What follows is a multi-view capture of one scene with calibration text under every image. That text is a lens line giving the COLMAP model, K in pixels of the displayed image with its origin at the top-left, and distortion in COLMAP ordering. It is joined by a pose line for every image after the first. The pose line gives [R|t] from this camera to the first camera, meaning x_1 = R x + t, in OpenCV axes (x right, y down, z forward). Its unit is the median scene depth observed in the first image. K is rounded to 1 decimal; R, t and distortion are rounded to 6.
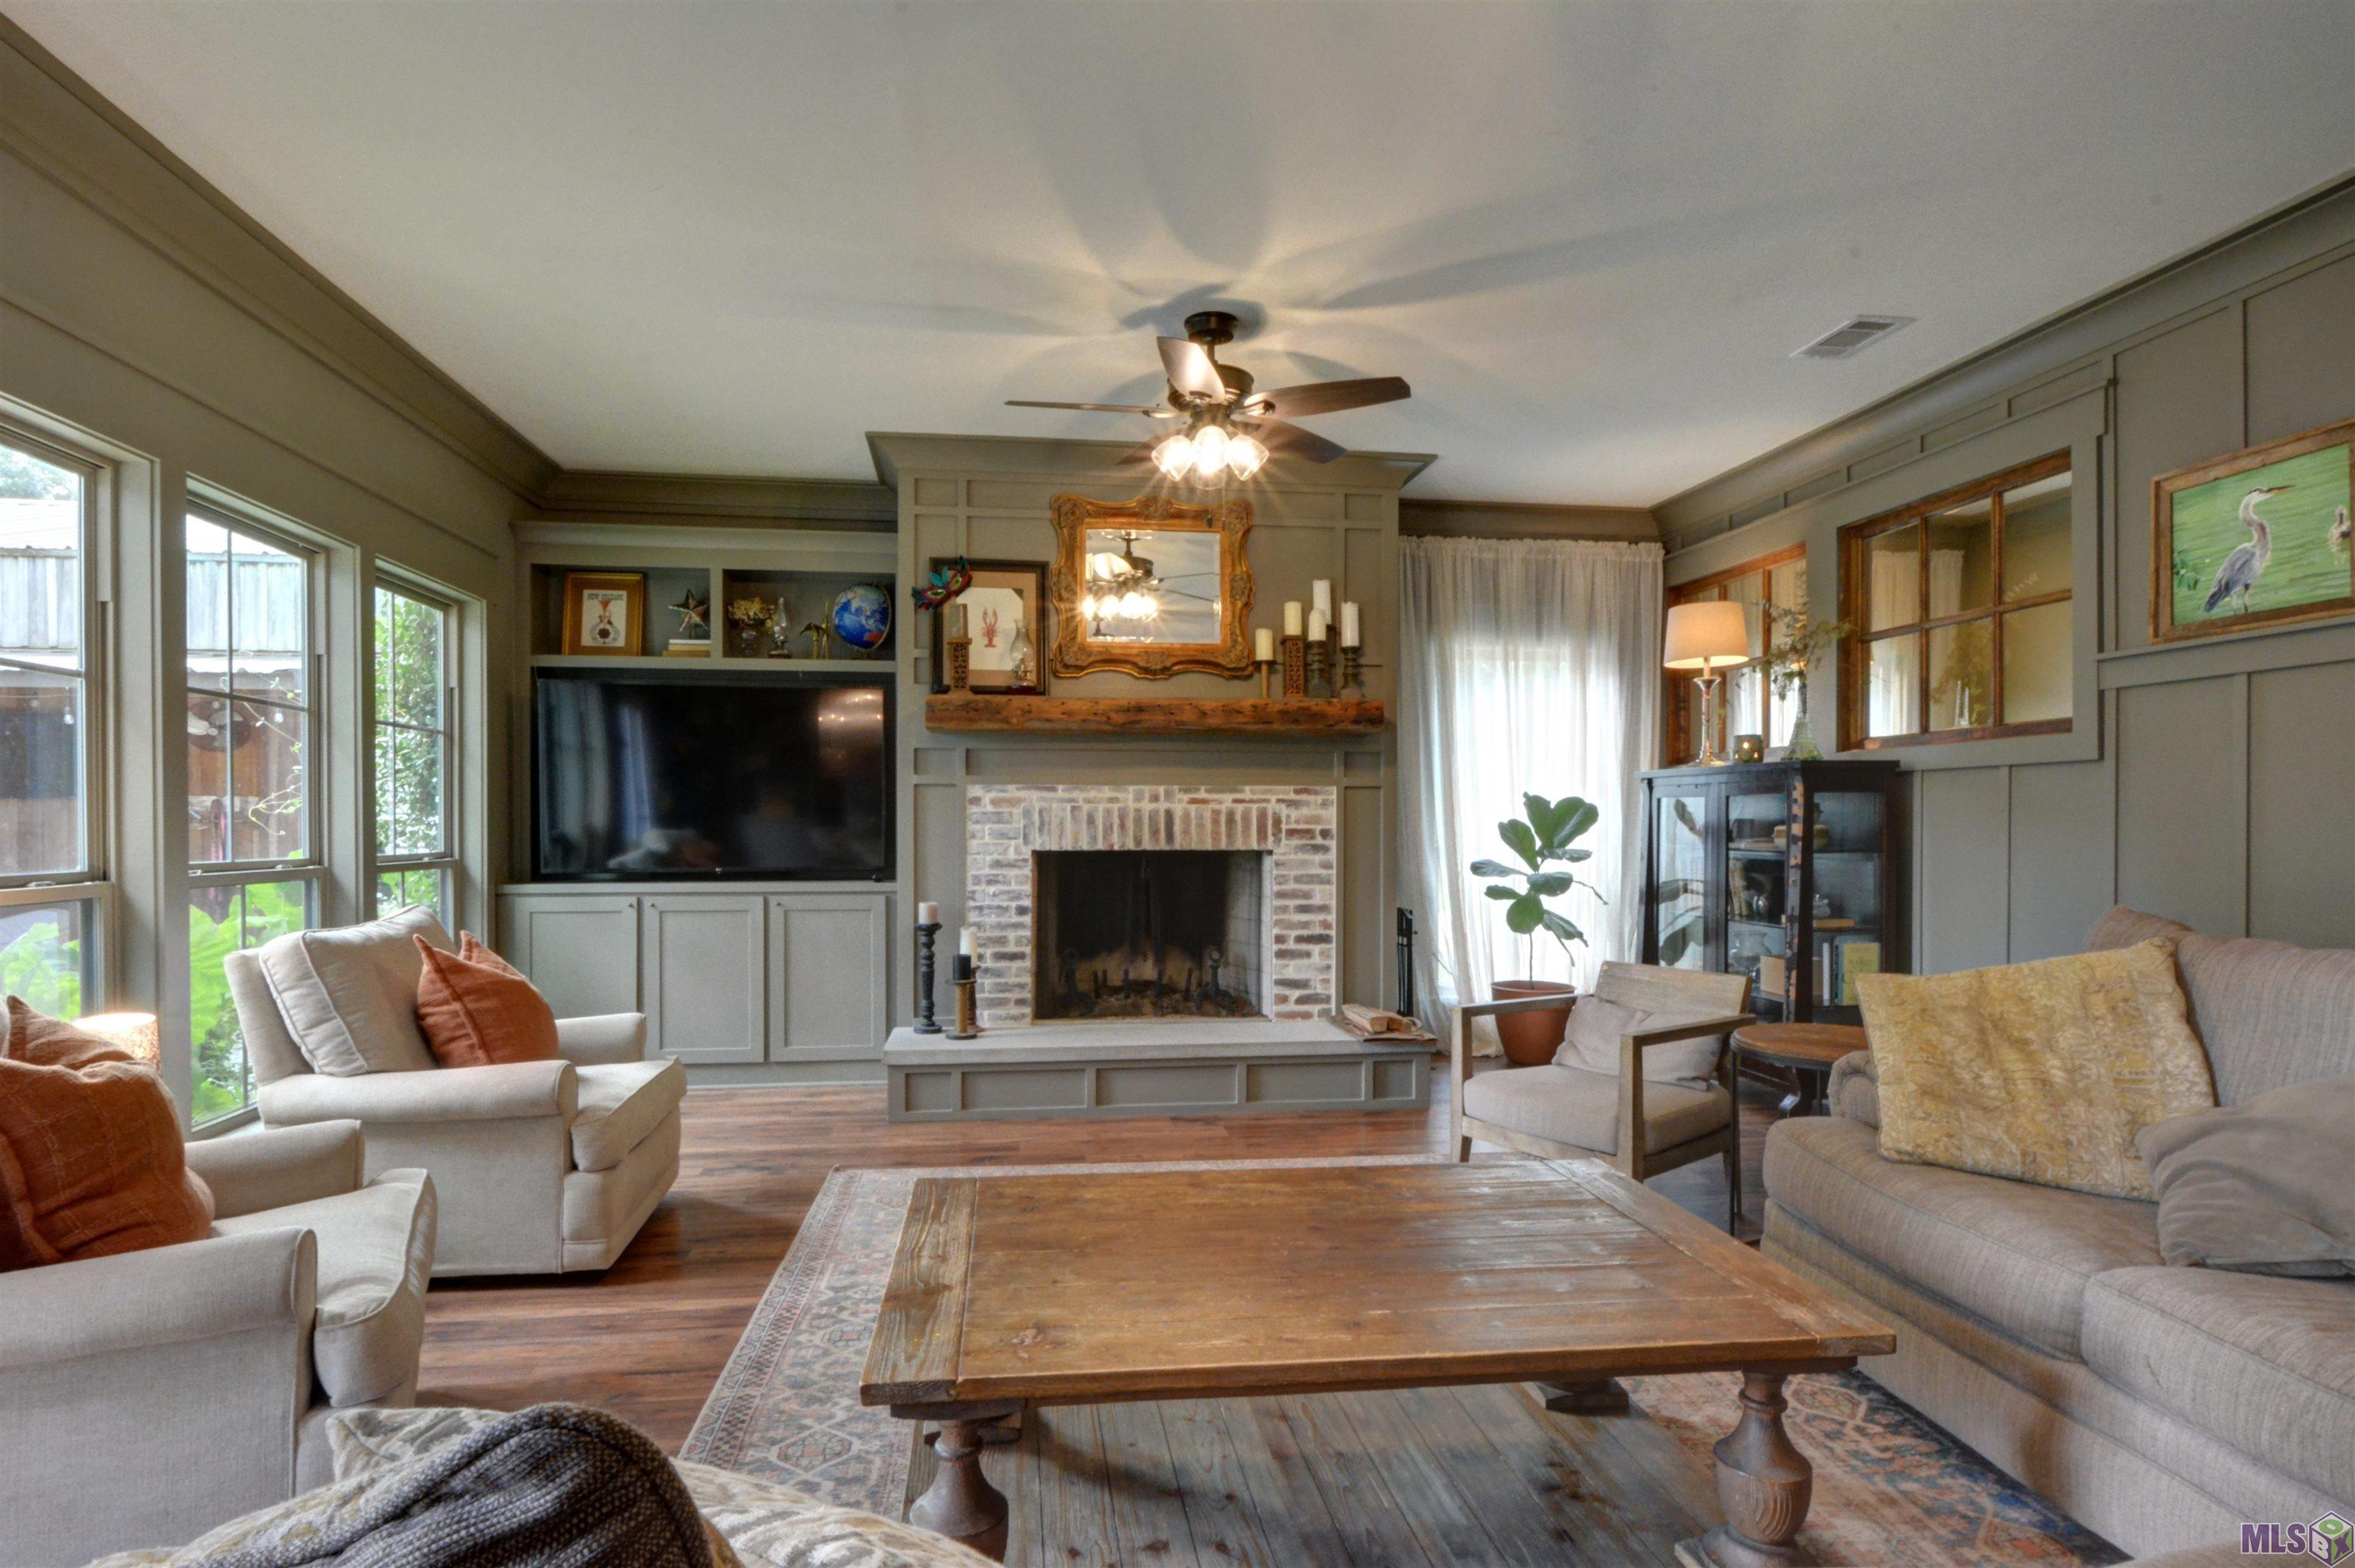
lens RADIAL K [[1236.8, 0, 1190.5], [0, 1236.8, 817.3], [0, 0, 1]] dist [-0.000595, -0.006719]
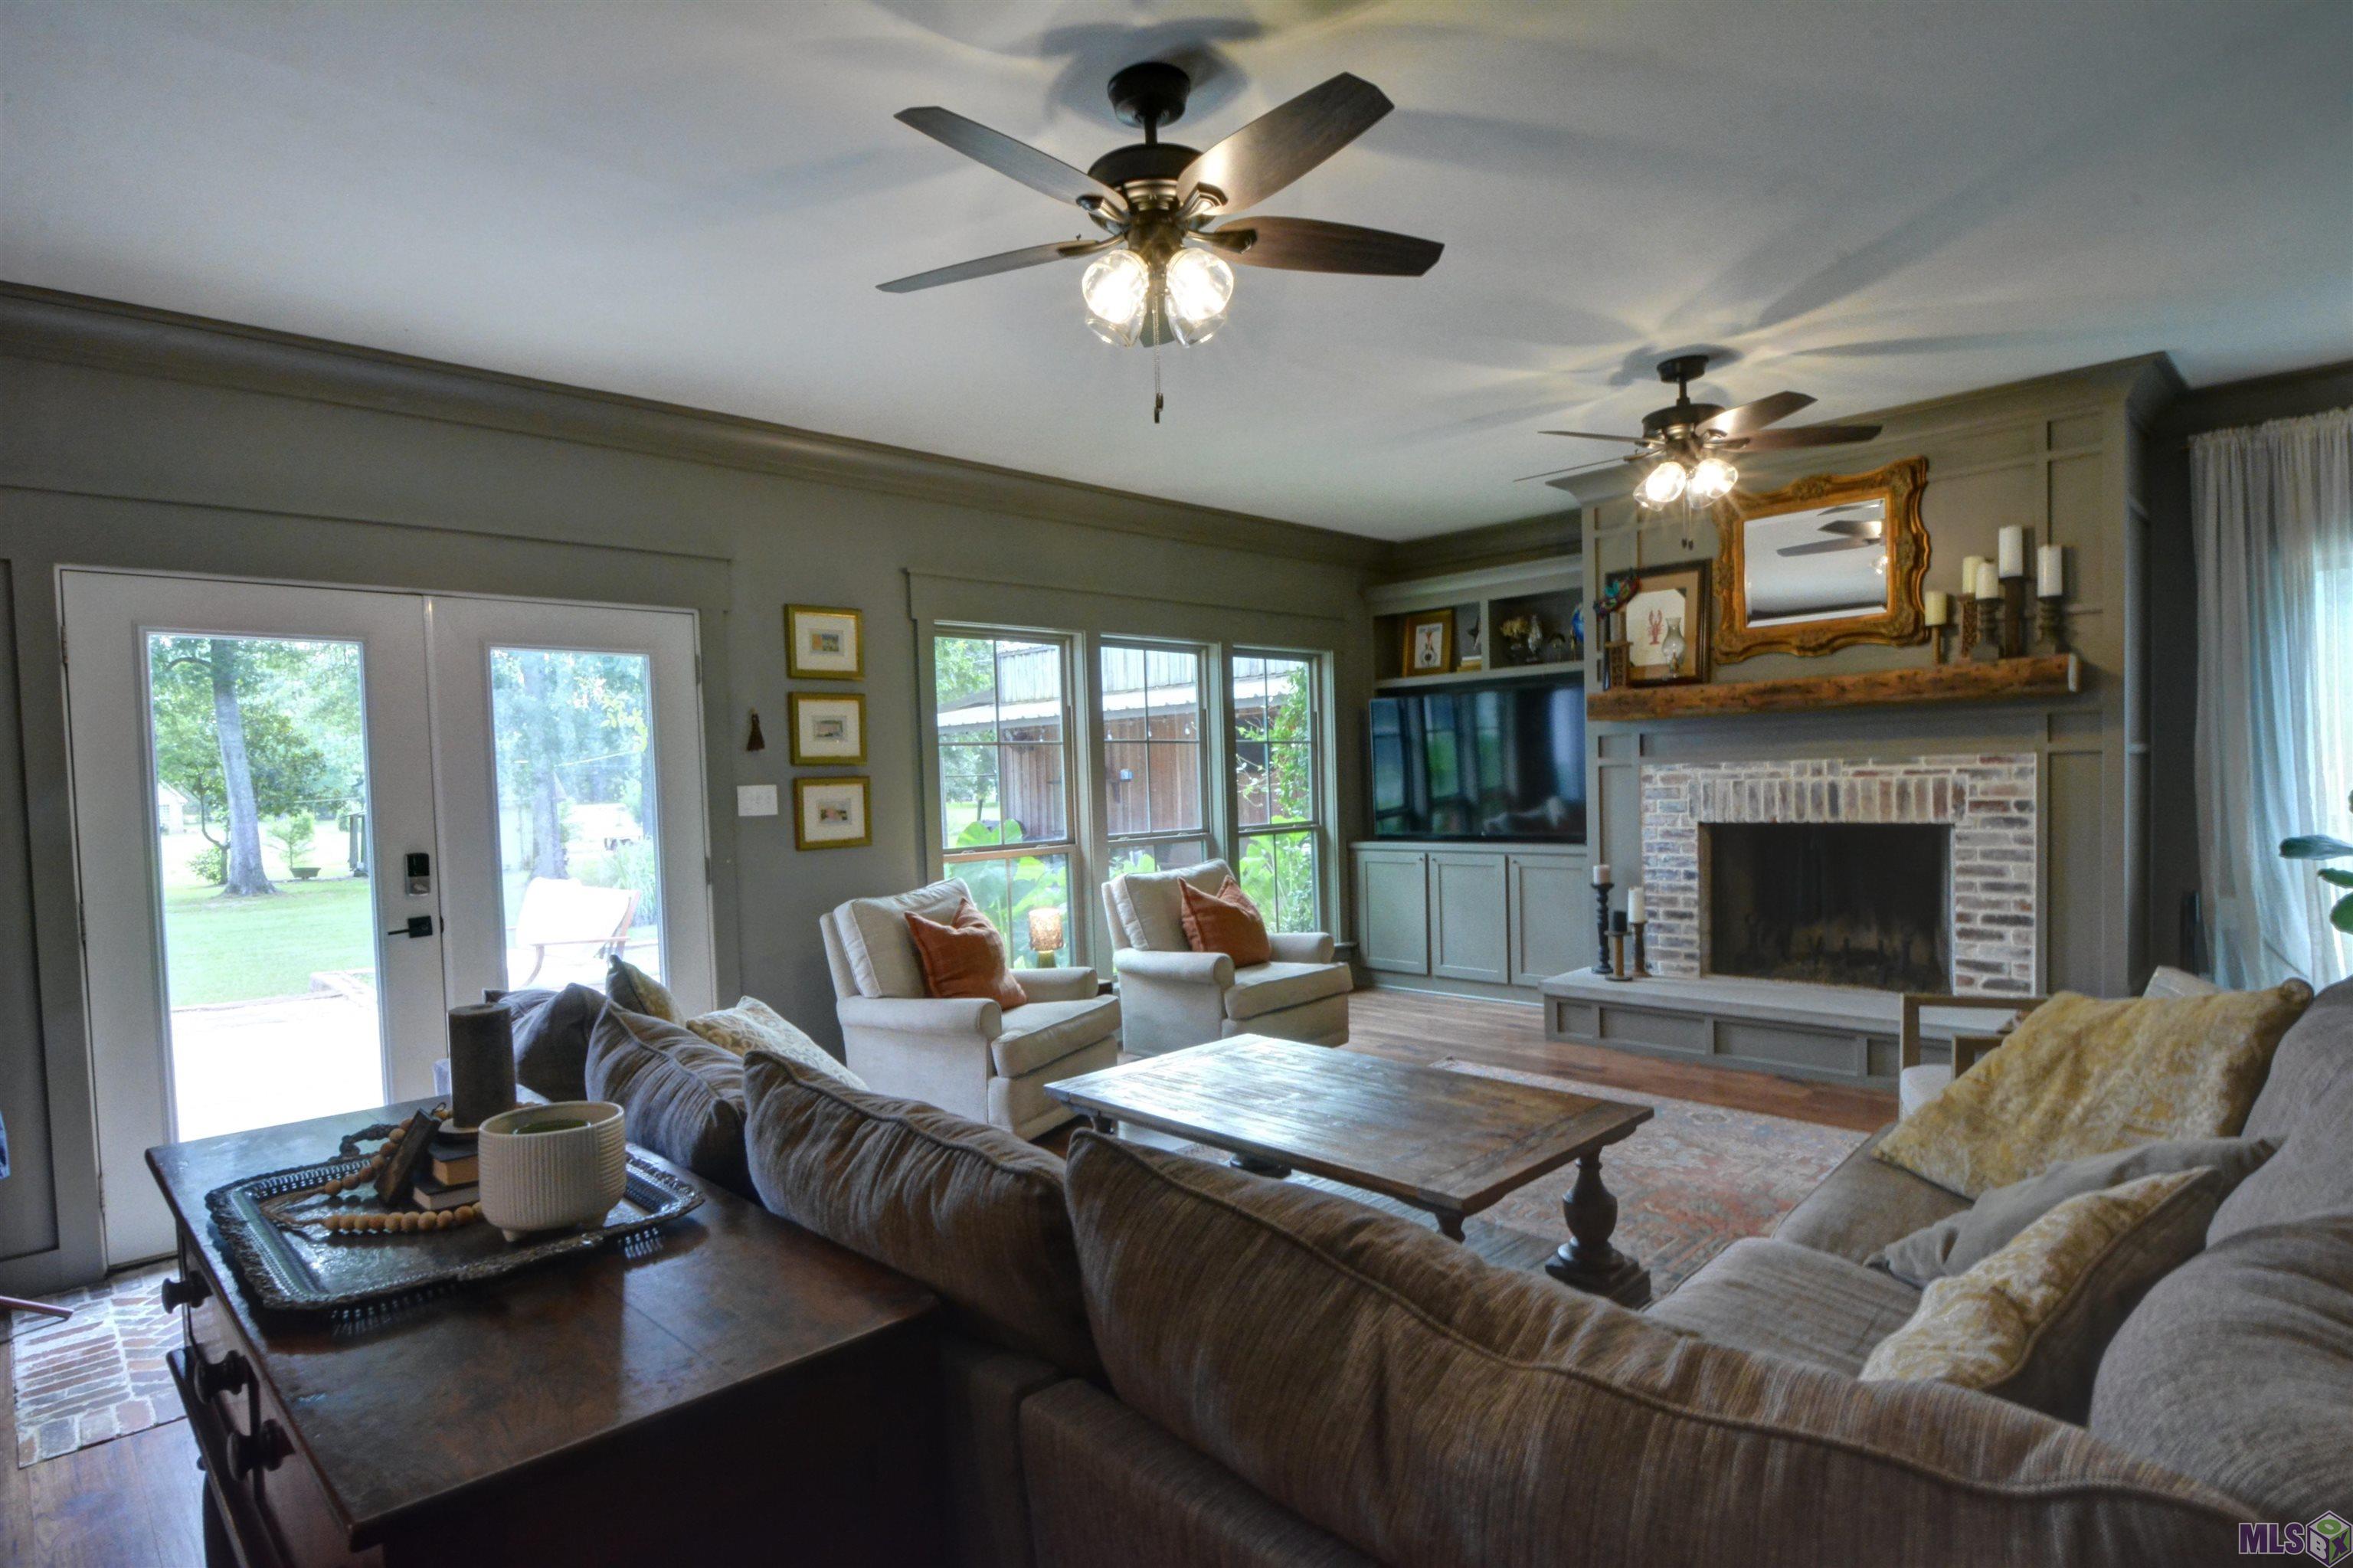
lens RADIAL K [[1235.9, 0, 1157.6], [0, 1235.9, 807.7], [0, 0, 1]] dist [-0.000595, -0.006719]
pose [[0.591476, 0.000051, -0.806323, 0.482924], [0.034401, 0.999088, 0.025298, -0.031222], [0.805589, -0.042701, 0.590934, -0.049813]]
